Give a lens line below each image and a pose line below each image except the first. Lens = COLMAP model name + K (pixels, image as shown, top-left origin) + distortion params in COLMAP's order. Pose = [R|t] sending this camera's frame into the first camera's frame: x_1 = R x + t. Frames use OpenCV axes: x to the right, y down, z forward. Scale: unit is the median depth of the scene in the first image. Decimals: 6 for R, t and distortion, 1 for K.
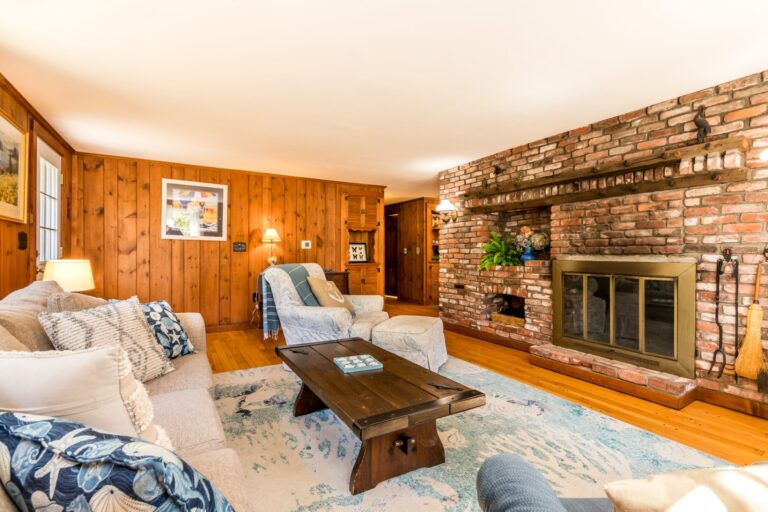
lens RADIAL K [[360.4, 0, 384.0], [0, 360.4, 256.0], [0, 0, 1]] dist [-0.000644, 0.000290]
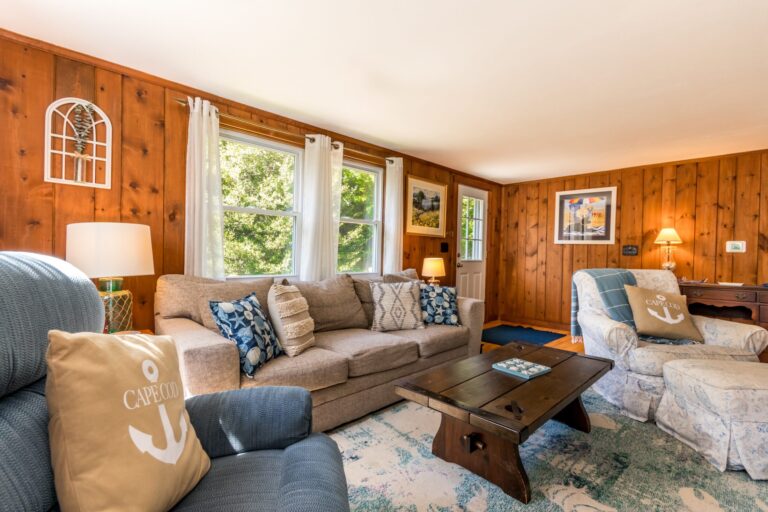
lens RADIAL K [[352.6, 0, 385.8], [0, 352.6, 257.2], [0, 0, 1]] dist [-0.003551, -0.000047]
pose [[0.242938, 0.011079, -0.969978, 0.367643], [-0.021293, 0.999755, 0.006086, 0.000144], [0.969808, 0.019175, 0.243115, 0.198854]]
